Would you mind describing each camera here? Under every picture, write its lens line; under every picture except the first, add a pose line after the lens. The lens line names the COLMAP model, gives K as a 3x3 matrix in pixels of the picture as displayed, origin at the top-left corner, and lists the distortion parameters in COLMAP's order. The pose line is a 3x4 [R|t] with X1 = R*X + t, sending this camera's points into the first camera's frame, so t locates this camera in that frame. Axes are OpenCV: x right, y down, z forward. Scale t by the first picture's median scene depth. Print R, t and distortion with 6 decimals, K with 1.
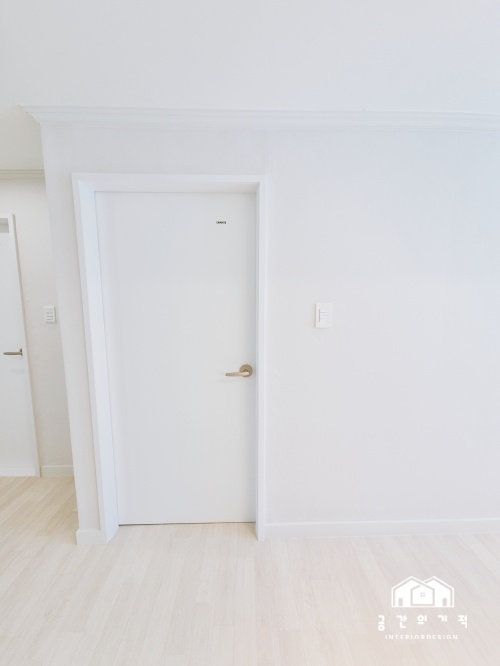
lens RADIAL K [[270.8, 0, 252.2], [0, 270.8, 335.1], [0, 0, 1]] dist [0.013851, -0.010212]
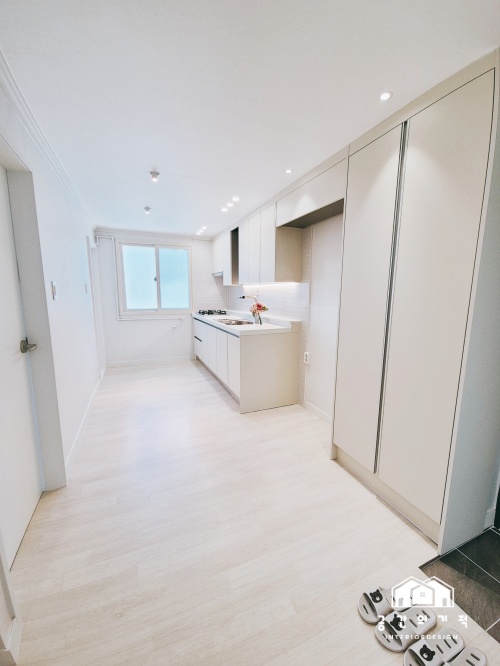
lens RADIAL K [[269.9, 0, 250.9], [0, 269.9, 333.5], [0, 0, 1]] dist [0.027095, -0.021160]
pose [[-0.367011, -0.140127, 0.919602, -1.249171], [0.105776, 0.975890, 0.190919, -0.016777], [-0.924183, 0.167341, -0.343340, 0.566393]]
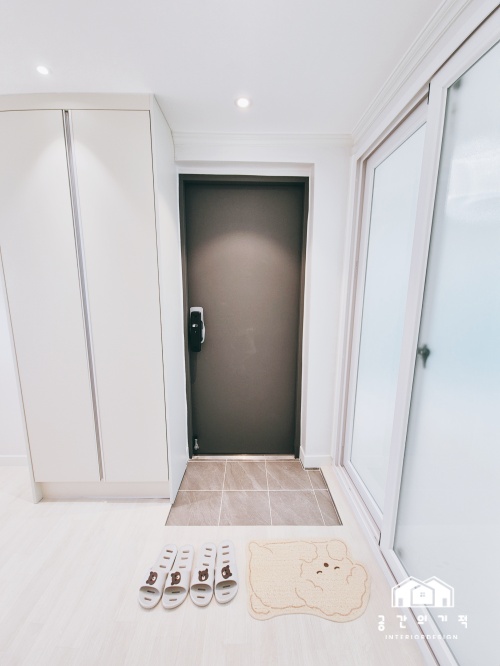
lens RADIAL K [[270.8, 0, 252.2], [0, 270.8, 335.1], [0, 0, 1]] dist [0.013851, -0.010212]
pose [[-0.999959, -0.004321, 0.007914, -1.095495], [-0.001855, 0.957505, 0.288412, -0.051652], [-0.008824, 0.288385, -0.957474, 0.669833]]
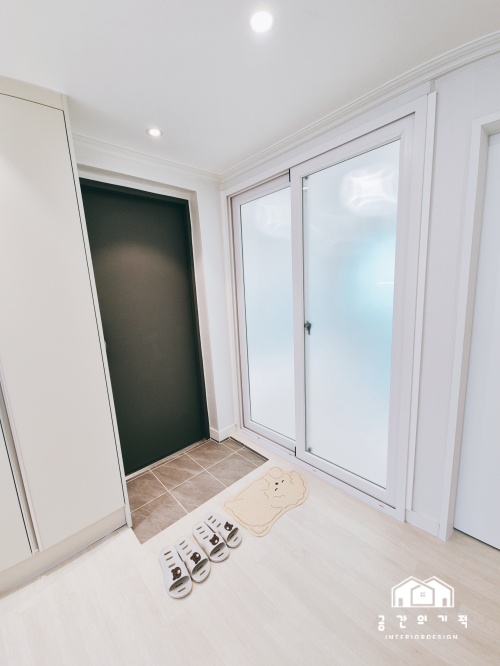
lens RADIAL K [[270.8, 0, 252.2], [0, 270.8, 335.1], [0, 0, 1]] dist [0.013851, -0.010212]
pose [[-0.744884, 0.155483, -0.648824, -0.549685], [-0.029385, 0.963878, 0.264718, -0.080892], [0.666546, 0.216250, -0.713409, 0.713225]]
